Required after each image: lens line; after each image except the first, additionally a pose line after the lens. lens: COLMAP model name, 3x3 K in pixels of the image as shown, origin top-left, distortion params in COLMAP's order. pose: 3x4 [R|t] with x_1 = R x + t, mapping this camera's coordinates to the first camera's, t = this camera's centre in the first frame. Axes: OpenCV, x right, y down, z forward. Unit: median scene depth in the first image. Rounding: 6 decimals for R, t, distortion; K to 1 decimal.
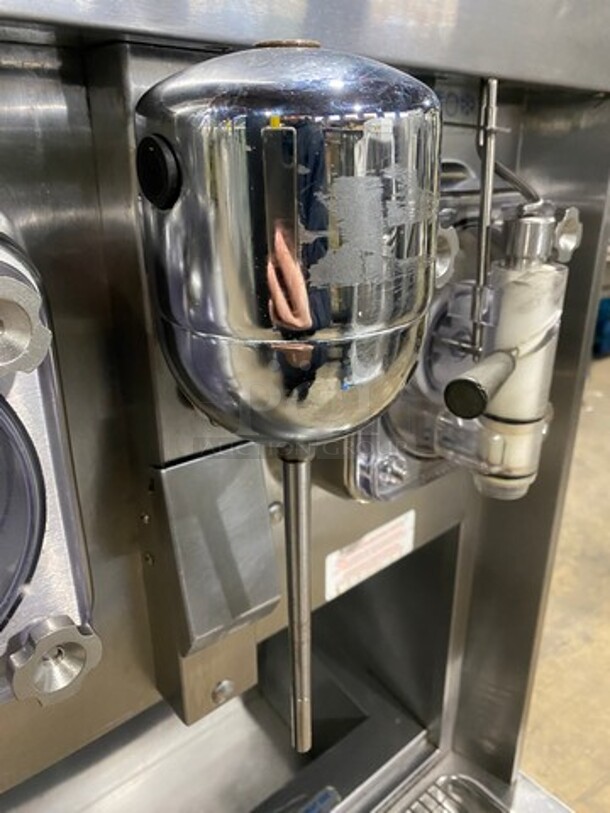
lens RADIAL K [[610.1, 0, 309.2], [0, 610.1, 387.7], [0, 0, 1]] dist [0.002568, 0.001743]
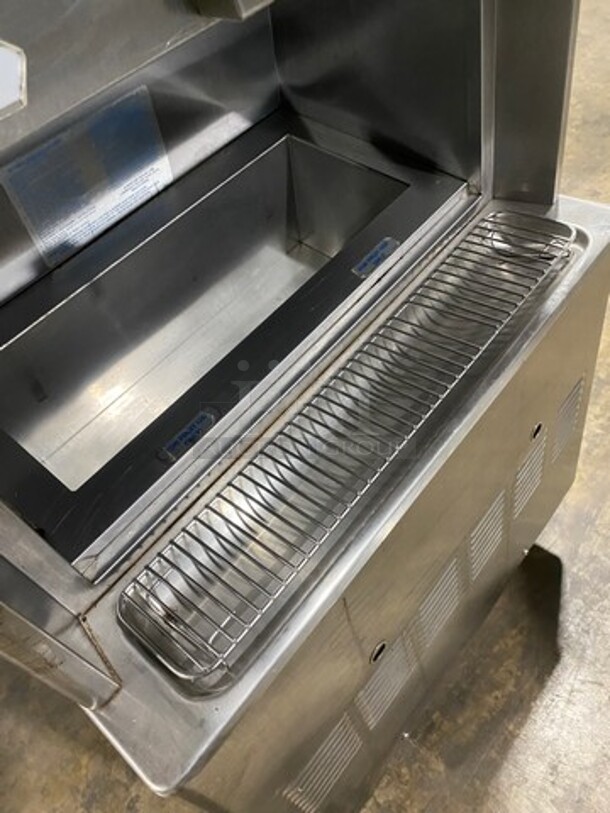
lens RADIAL K [[614.3, 0, 305.9], [0, 614.3, 410.2], [0, 0, 1]] dist [0.009052, -0.003208]
pose [[0.966184, -0.253730, -0.045928, -0.247658], [0.246859, 0.858744, 0.449021, 0.754589], [-0.074489, -0.445174, 0.892340, -0.145283]]
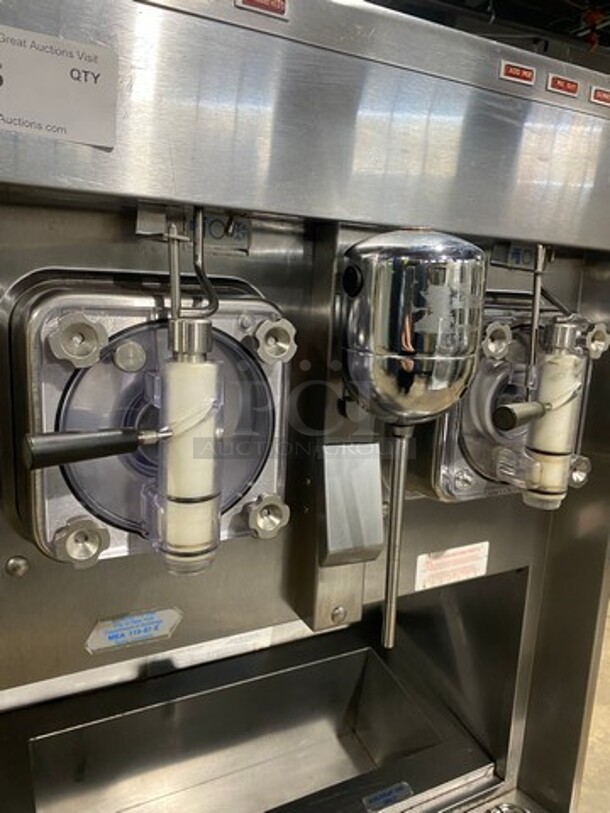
lens RADIAL K [[614.3, 0, 305.9], [0, 614.3, 410.2], [0, 0, 1]] dist [0.009052, -0.003208]
pose [[0.974425, 0.087083, -0.207153, 0.058710], [-0.122486, 0.978704, -0.164731, 0.298898], [0.188396, 0.185891, 0.964340, -0.666420]]
